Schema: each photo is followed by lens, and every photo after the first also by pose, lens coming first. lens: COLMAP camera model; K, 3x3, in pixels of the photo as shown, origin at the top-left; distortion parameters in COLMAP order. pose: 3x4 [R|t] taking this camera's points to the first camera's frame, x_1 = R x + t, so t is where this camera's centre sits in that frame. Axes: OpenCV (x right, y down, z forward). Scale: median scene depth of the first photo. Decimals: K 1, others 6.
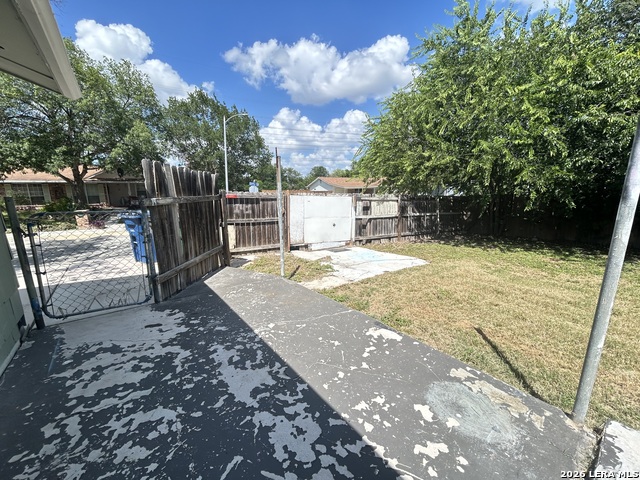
lens RADIAL K [[259.6, 0, 319.7], [0, 259.6, 240.4], [0, 0, 1]] dist [0.003136, 0.000552]
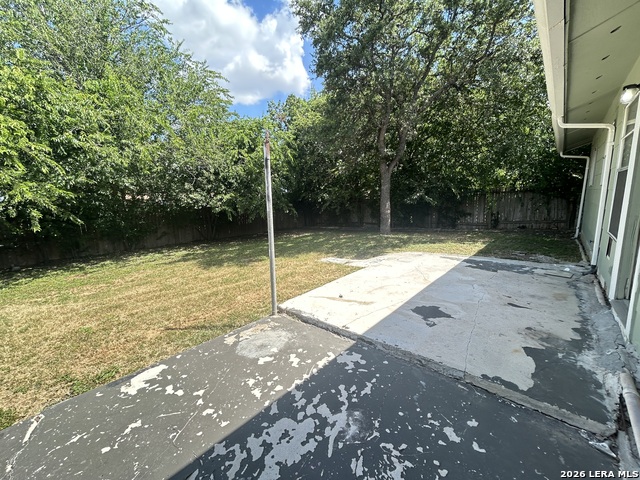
lens RADIAL K [[259.6, 0, 319.9], [0, 259.6, 240.4], [0, 0, 1]] dist [0.003136, 0.000552]
pose [[-0.154065, -0.139438, 0.978172, -0.849274], [0.221634, 0.959887, 0.171739, -0.097646], [-0.962882, 0.243255, -0.116981, 0.722437]]
